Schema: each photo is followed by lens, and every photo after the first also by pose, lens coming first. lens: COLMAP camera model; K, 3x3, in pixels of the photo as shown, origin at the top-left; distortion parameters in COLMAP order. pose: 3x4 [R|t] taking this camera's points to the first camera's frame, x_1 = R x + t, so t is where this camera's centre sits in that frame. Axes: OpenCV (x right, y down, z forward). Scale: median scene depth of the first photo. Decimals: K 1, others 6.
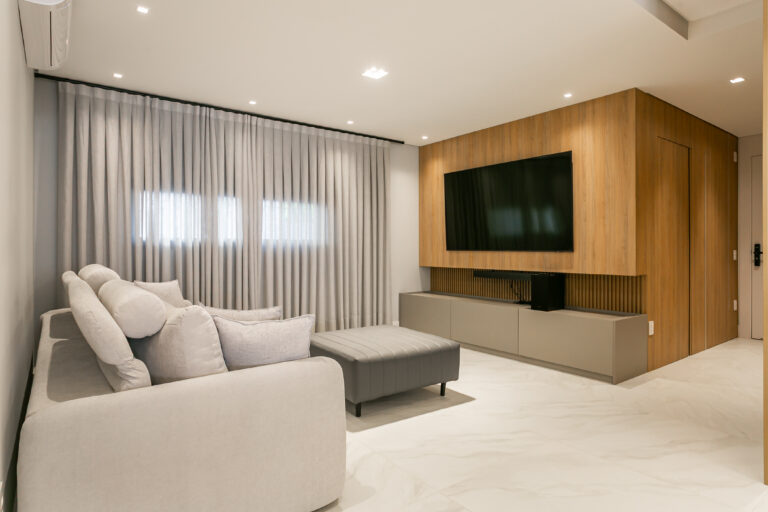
lens RADIAL K [[444.7, 0, 377.6], [0, 444.7, 246.4], [0, 0, 1]] dist [-0.028329, 0.002937]
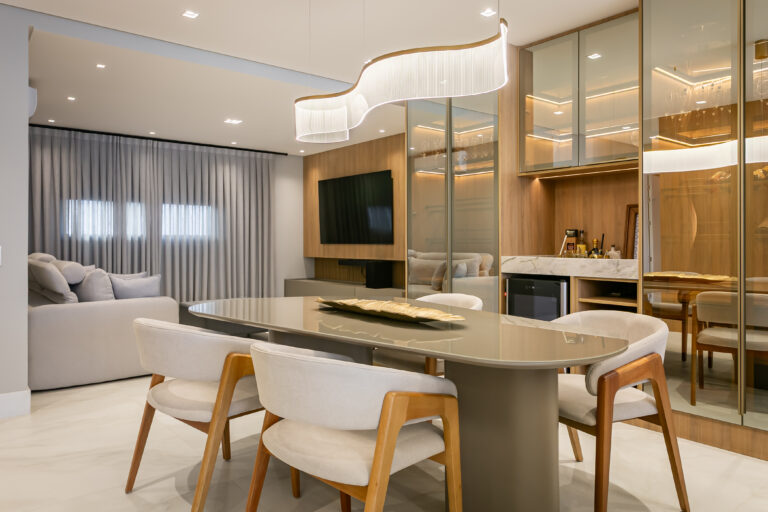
lens RADIAL K [[533.3, 0, 366.5], [0, 533.3, 238.9], [0, 0, 1]] dist [-0.013051, 0.000760]
pose [[0.999328, 0.000712, 0.036638, 0.301448], [-0.000681, 0.999999, -0.000848, -0.003621], [-0.036638, 0.000823, 0.999328, -0.621520]]
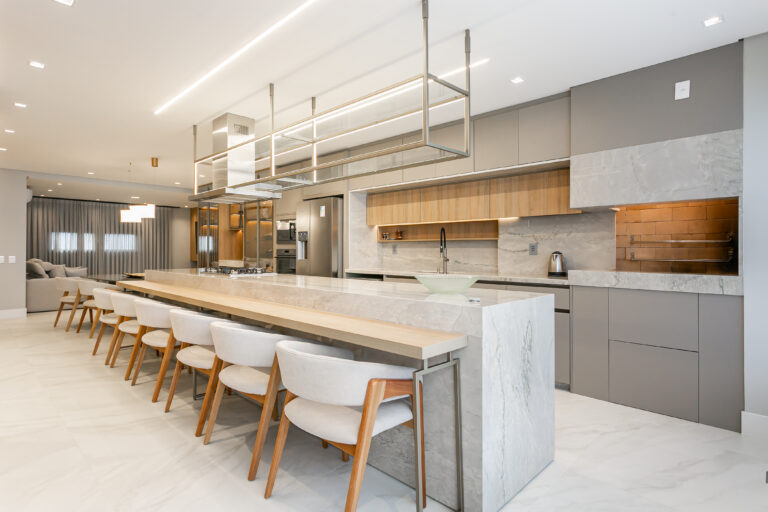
lens RADIAL K [[389.6, 0, 357.2], [0, 389.6, 243.3], [0, 0, 1]] dist [-0.001626, 0.010746]
pose [[0.988464, 0.005562, 0.151356, 0.929336], [-0.004276, 0.999952, -0.008825, -0.038784], [-0.151398, 0.008076, 0.988440, -1.611726]]
